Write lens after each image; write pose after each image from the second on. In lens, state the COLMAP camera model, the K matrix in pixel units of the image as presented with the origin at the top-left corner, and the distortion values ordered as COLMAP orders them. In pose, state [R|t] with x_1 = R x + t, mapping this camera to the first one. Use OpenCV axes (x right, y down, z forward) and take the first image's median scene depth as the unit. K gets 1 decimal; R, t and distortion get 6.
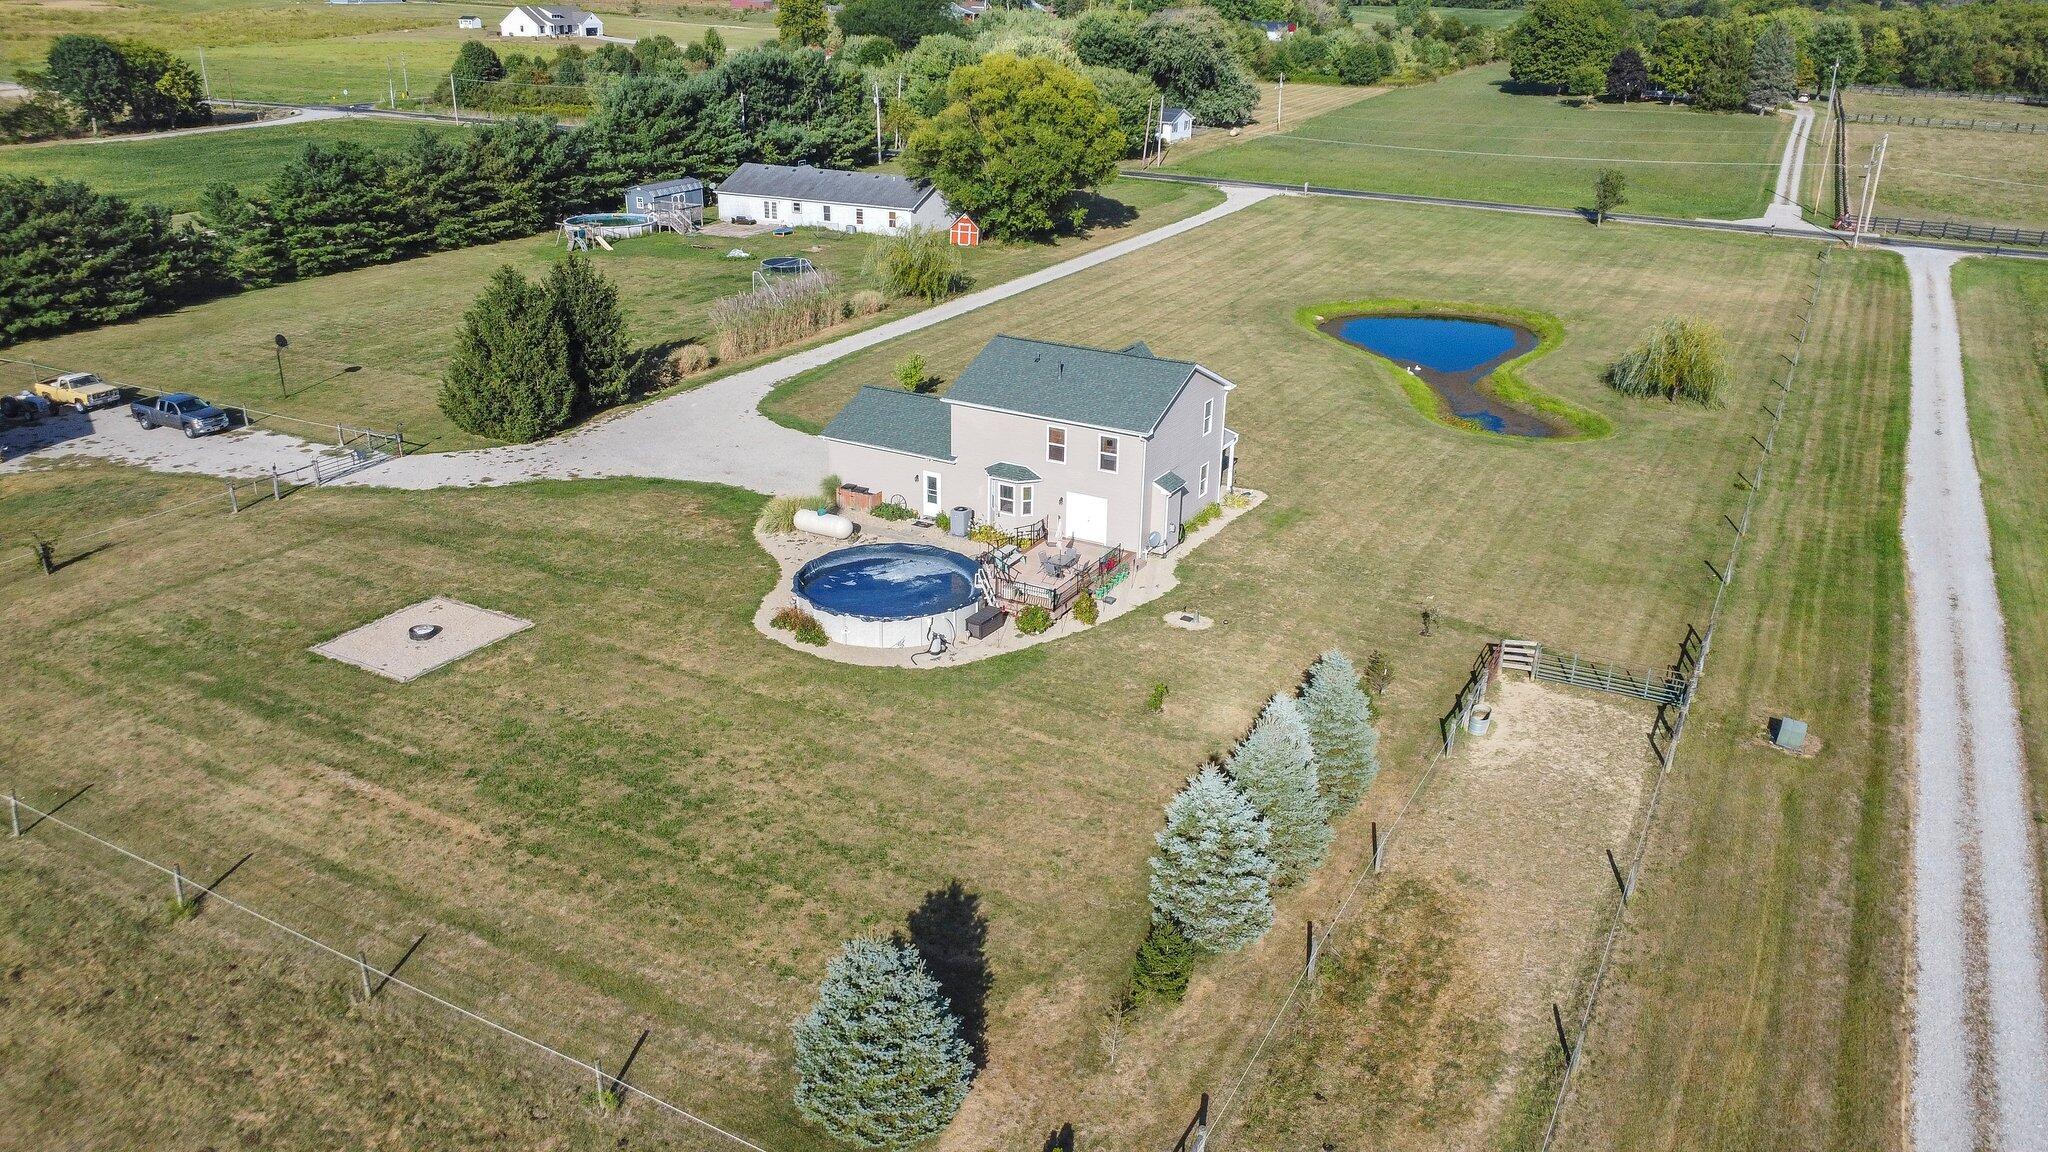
lens RADIAL K [[1511.9, 0, 1018.5], [0, 1511.9, 508.5], [0, 0, 1]] dist [-0.020740, 0.002039]
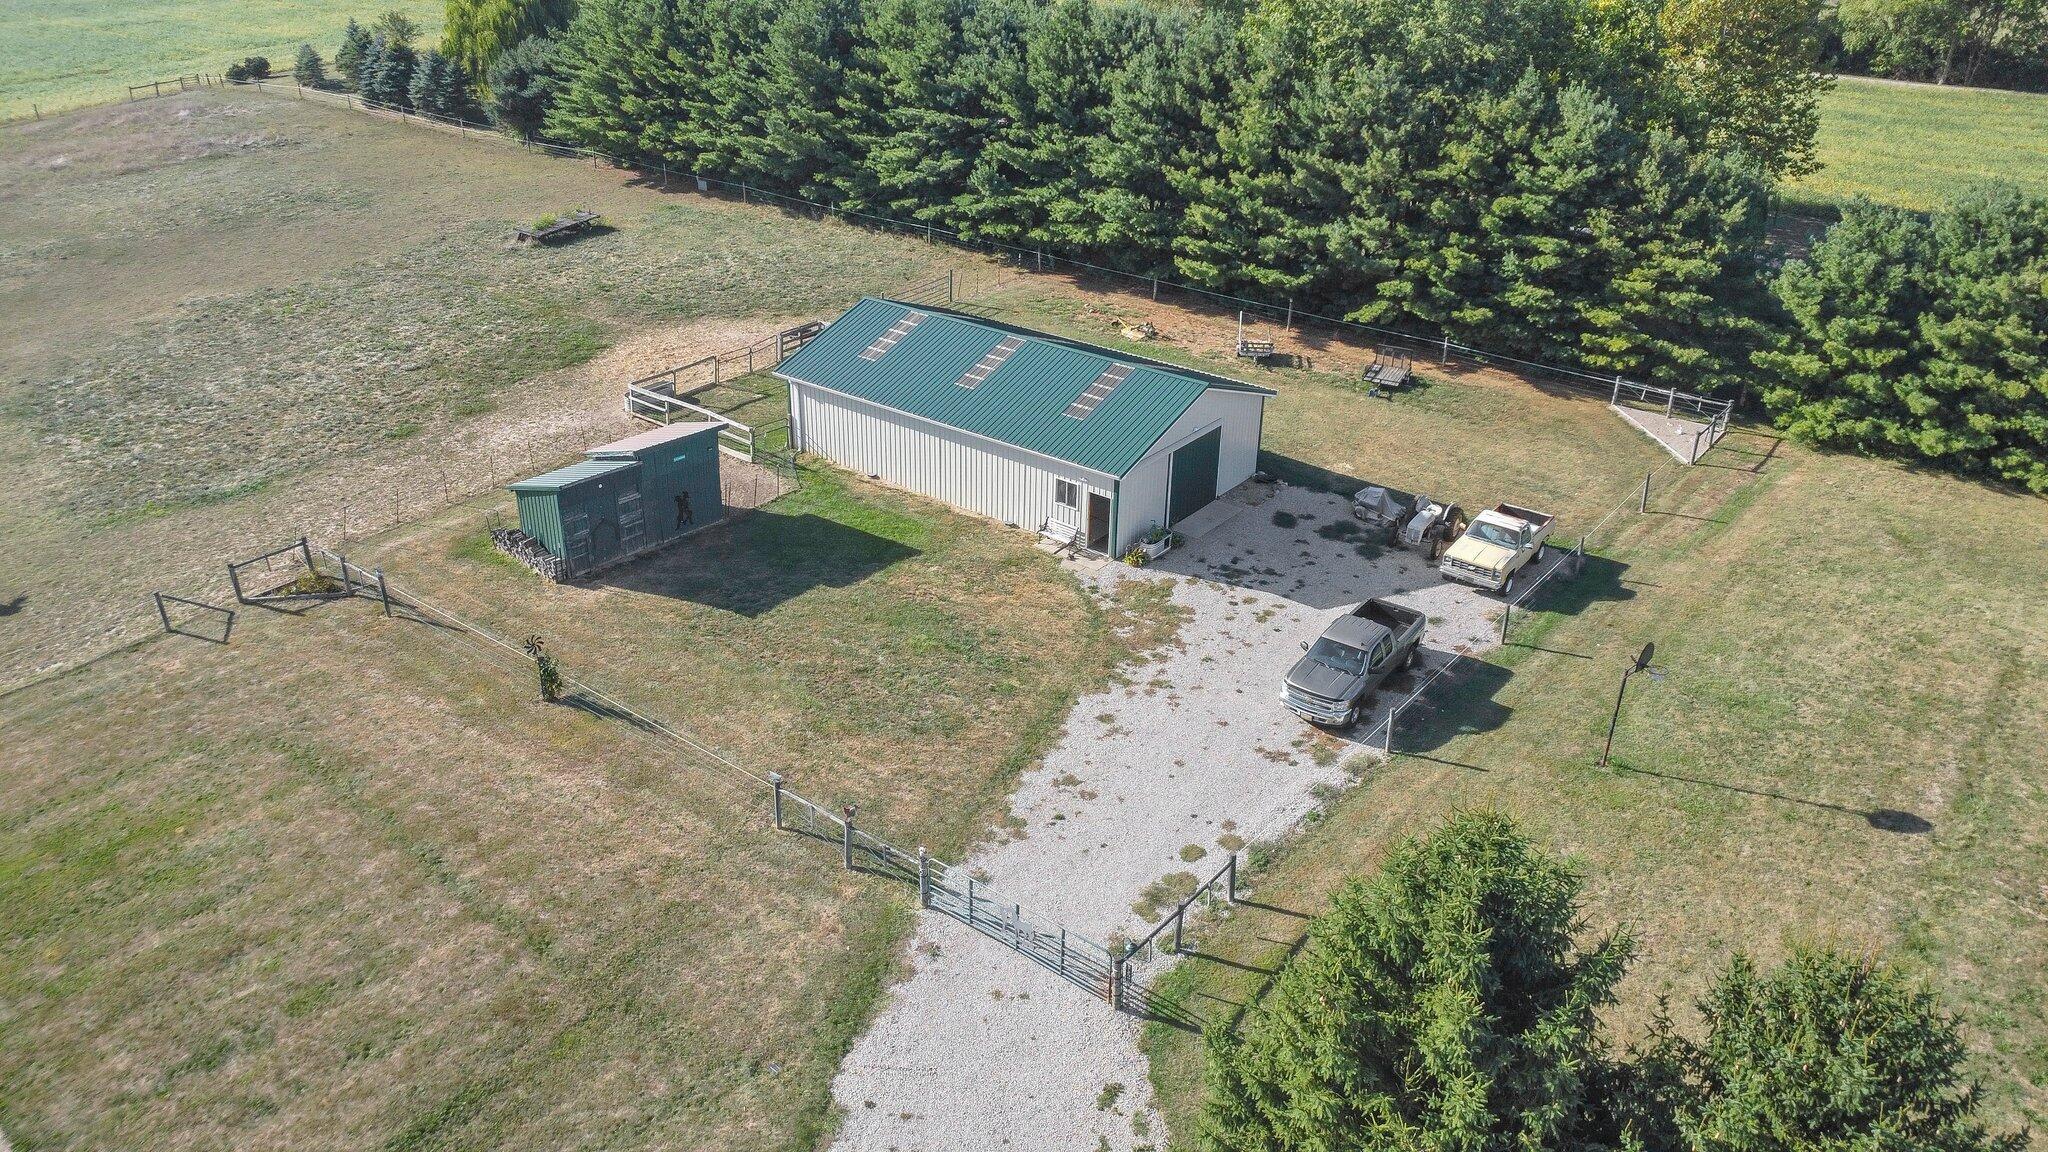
lens RADIAL K [[1470.2, 0, 1011.5], [0, 1470.2, 541.3], [0, 0, 1]] dist [0.042076, -0.149839]
pose [[-0.188302, 0.421222, -0.887195, -0.120012], [-0.337358, 0.820645, 0.461228, -0.330681], [0.922351, 0.386152, -0.012426, 1.009200]]
